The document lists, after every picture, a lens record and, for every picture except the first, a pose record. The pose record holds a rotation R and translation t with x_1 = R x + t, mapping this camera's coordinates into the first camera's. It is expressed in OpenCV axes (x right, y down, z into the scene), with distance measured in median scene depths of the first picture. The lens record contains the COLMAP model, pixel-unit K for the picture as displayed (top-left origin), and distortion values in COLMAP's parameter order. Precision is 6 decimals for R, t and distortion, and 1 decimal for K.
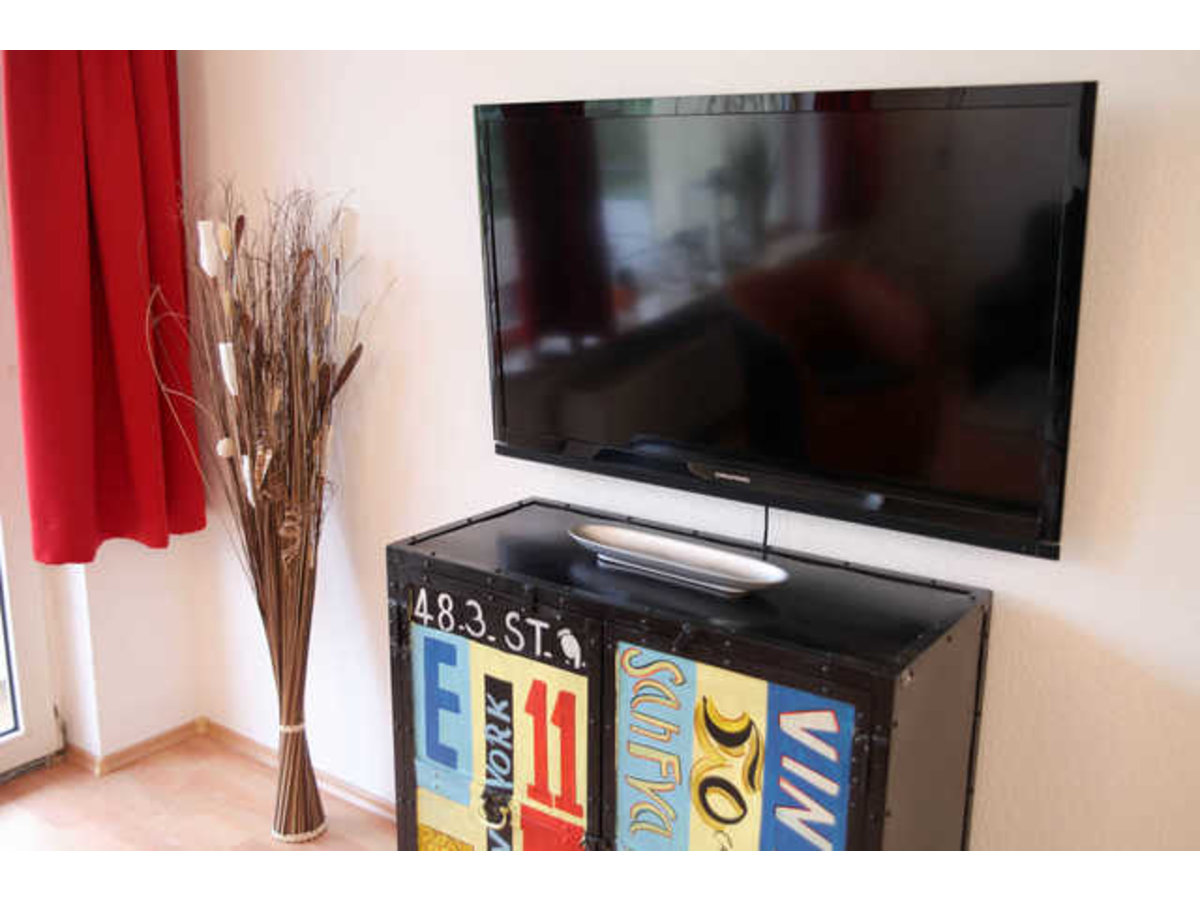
lens RADIAL K [[1150.2, 0, 600.0], [0, 1150.2, 450.0], [0, 0, 1]] dist [-0.055656, 0.006710]
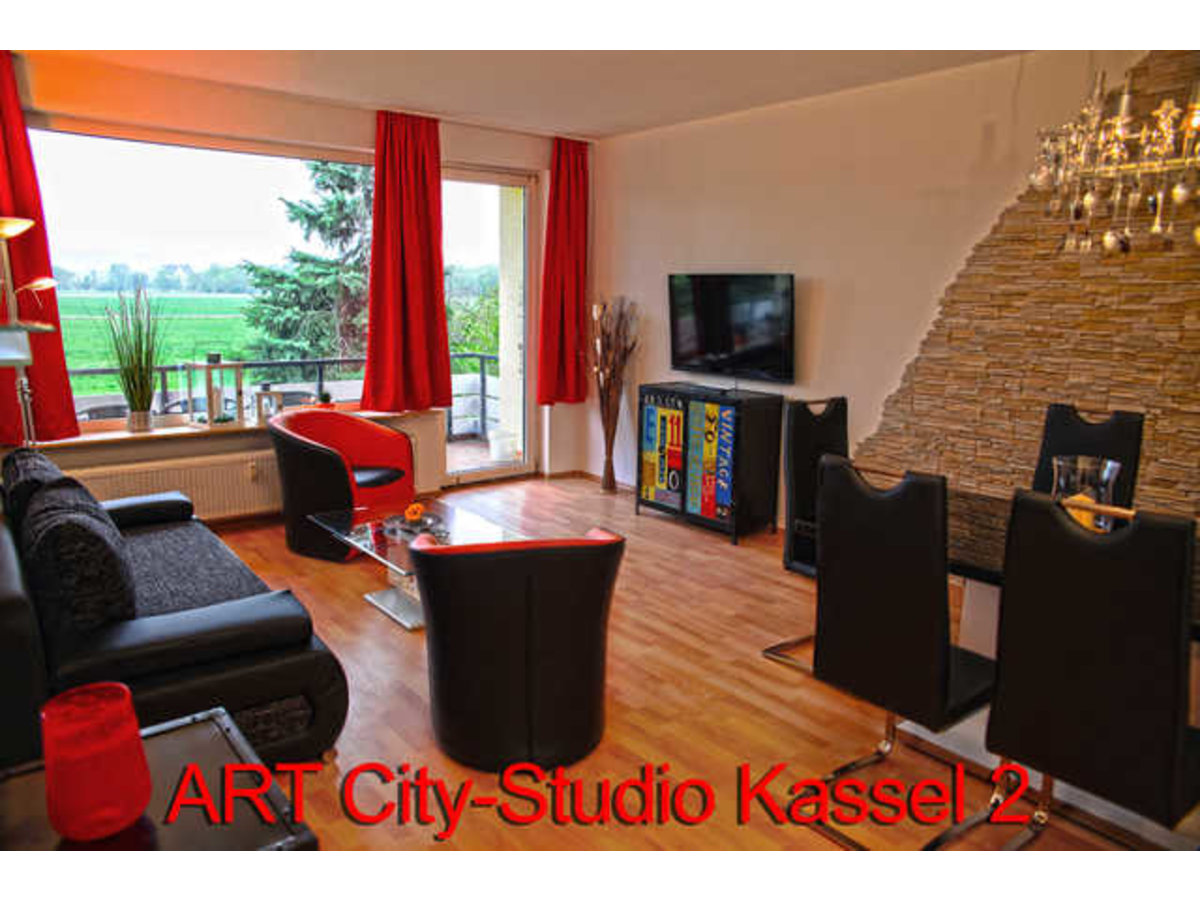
lens RADIAL K [[822.1, 0, 600.0], [0, 822.1, 450.0], [0, 0, 1]] dist [-0.094431, 0.000707]
pose [[0.965902, 0.051995, -0.253632, 0.415873], [-0.062968, 0.997390, -0.035333, 0.416396], [0.251132, 0.050099, 0.966655, -1.764248]]
